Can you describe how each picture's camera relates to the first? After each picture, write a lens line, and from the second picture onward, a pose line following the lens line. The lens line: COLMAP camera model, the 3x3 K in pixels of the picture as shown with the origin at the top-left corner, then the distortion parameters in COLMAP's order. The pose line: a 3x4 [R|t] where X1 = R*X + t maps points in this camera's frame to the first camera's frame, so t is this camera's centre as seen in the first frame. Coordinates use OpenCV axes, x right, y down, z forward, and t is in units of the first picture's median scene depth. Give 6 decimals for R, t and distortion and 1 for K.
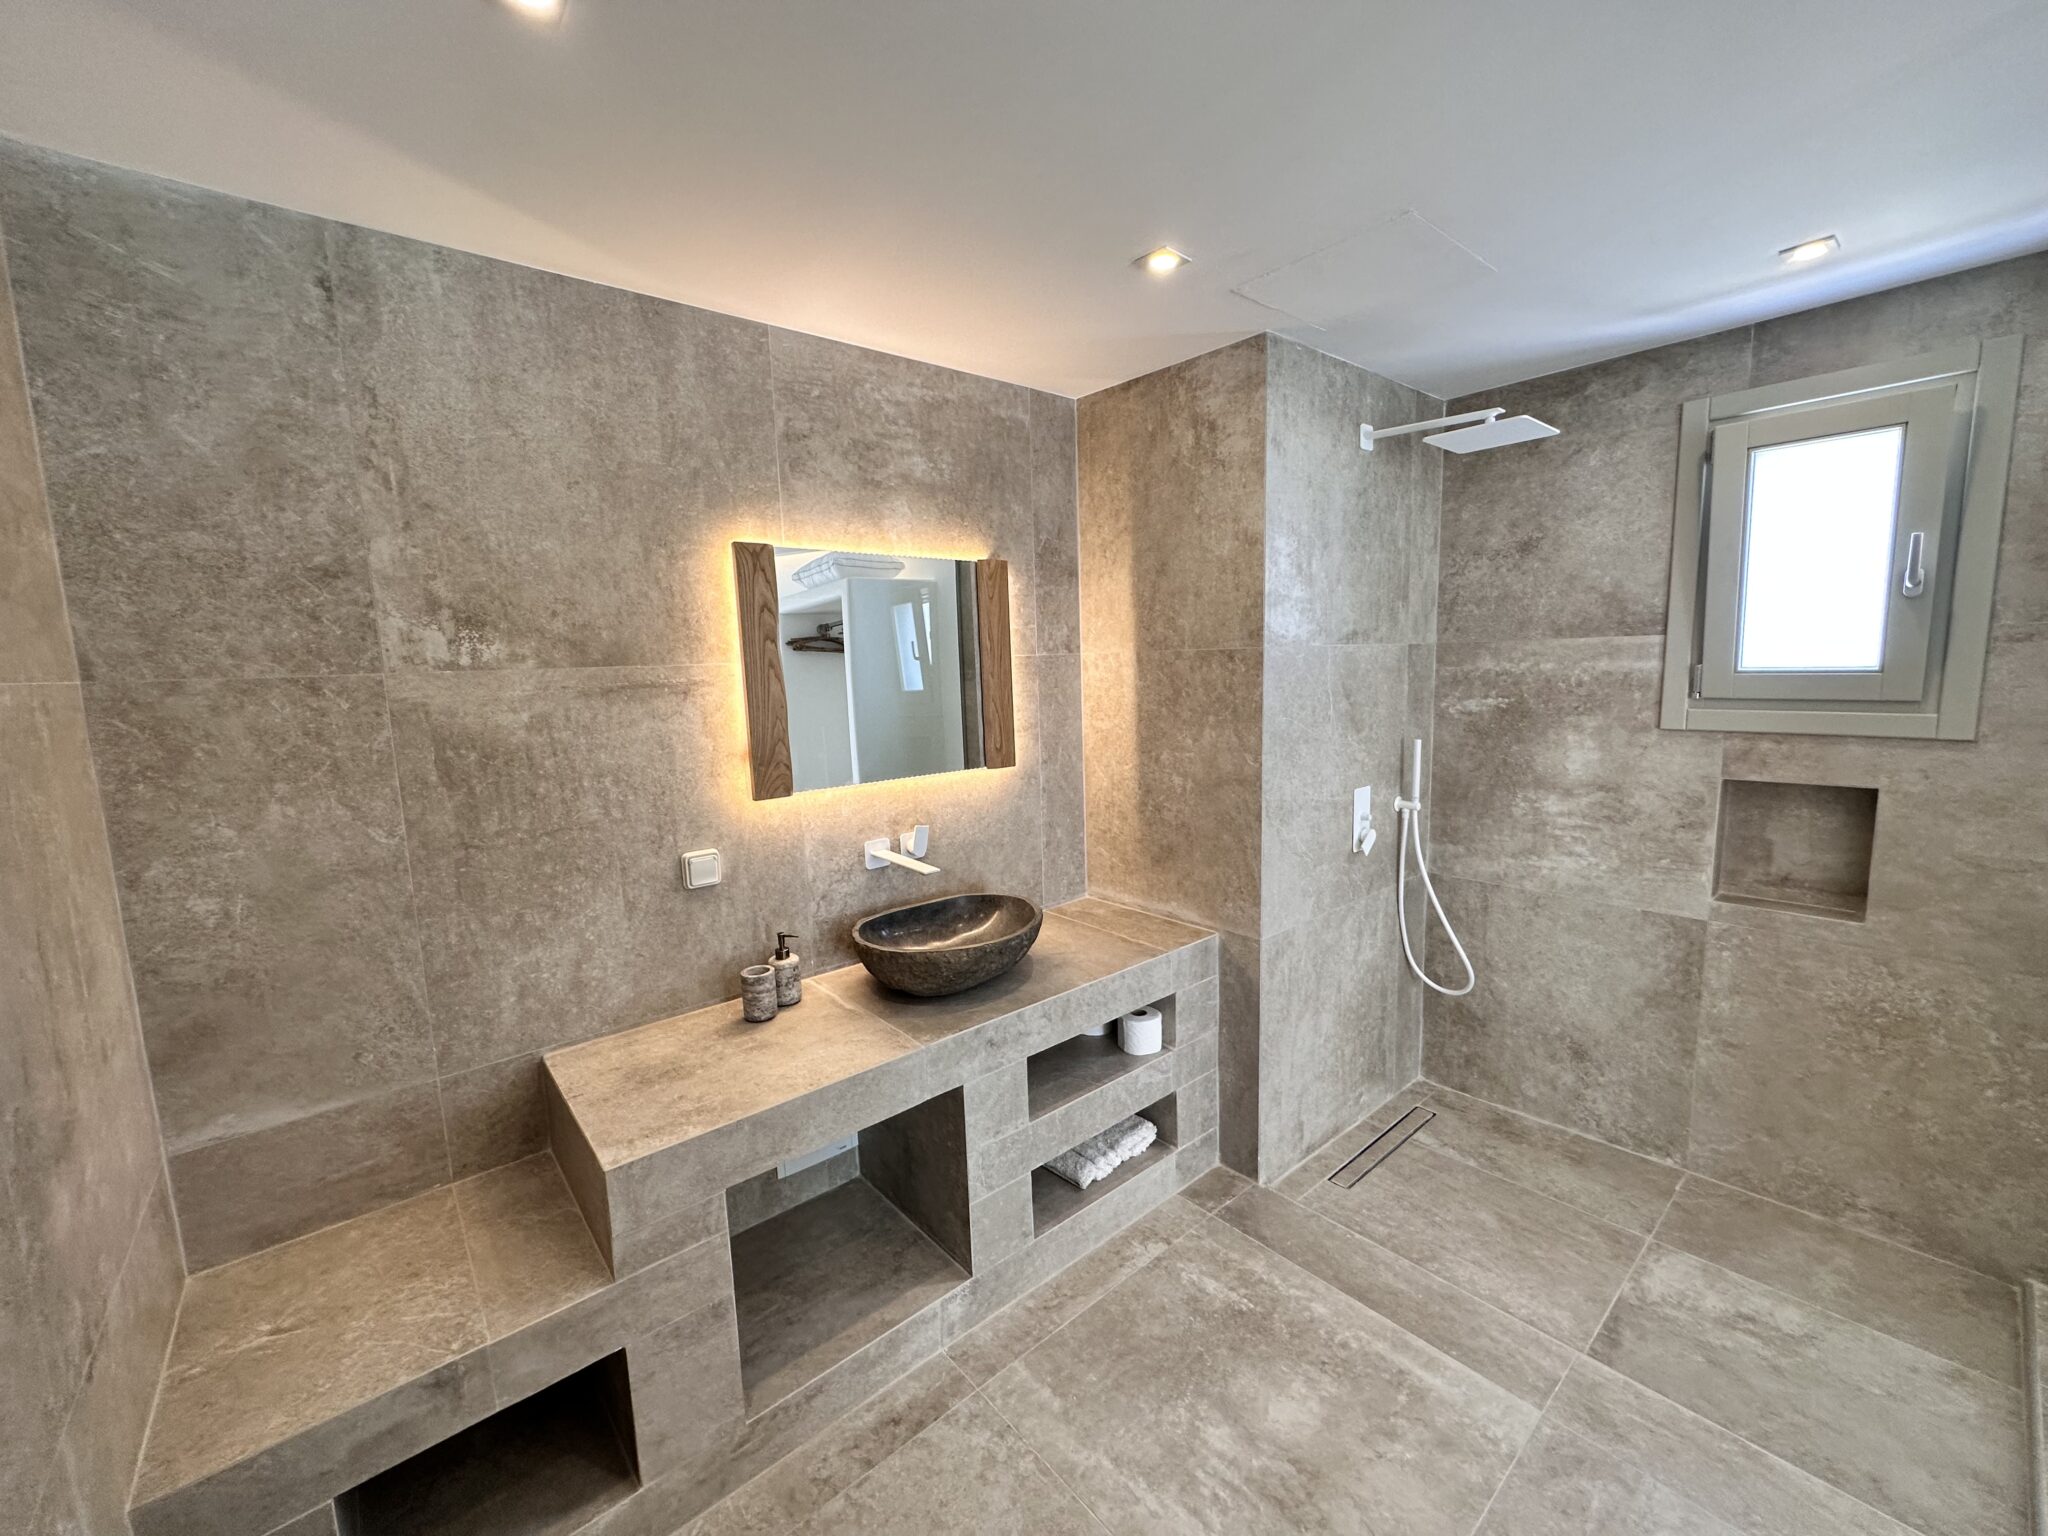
lens RADIAL K [[812.9, 0, 1025.8], [0, 812.9, 762.1], [0, 0, 1]] dist [-0.002170, -0.000096]
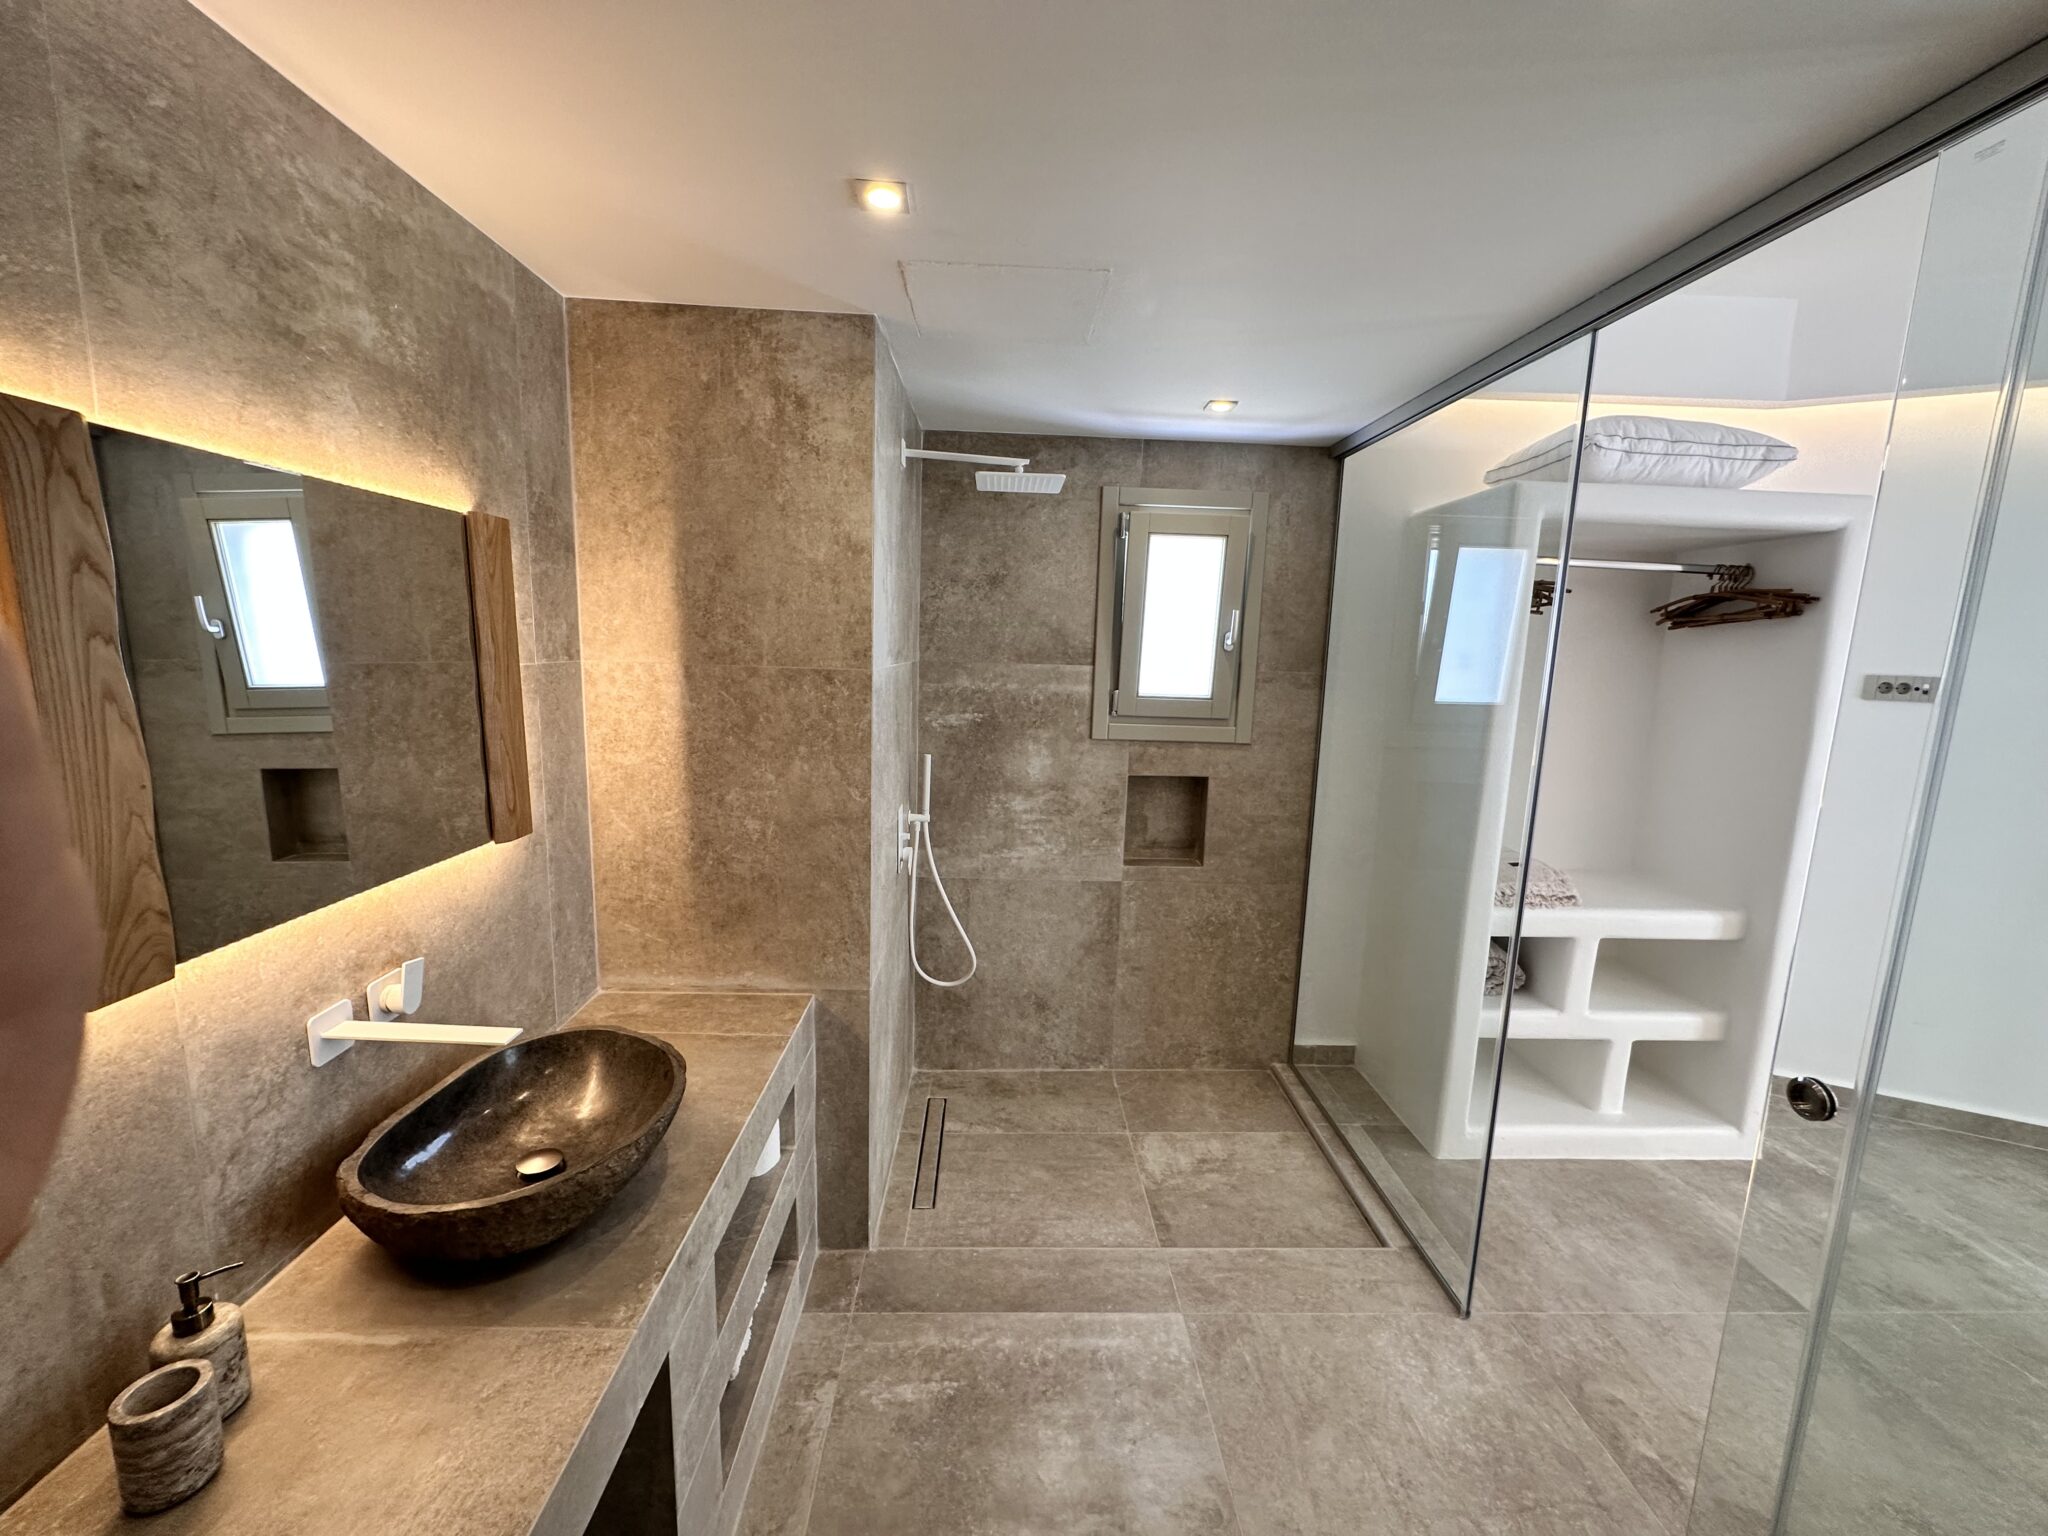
lens RADIAL K [[812.9, 0, 1023.9], [0, 812.9, 763.6], [0, 0, 1]] dist [-0.002170, -0.000096]
pose [[0.624263, -0.064724, 0.778529, -0.298971], [0.047008, 0.997868, 0.045266, -0.068262], [-0.779799, 0.008340, 0.625975, 0.295789]]
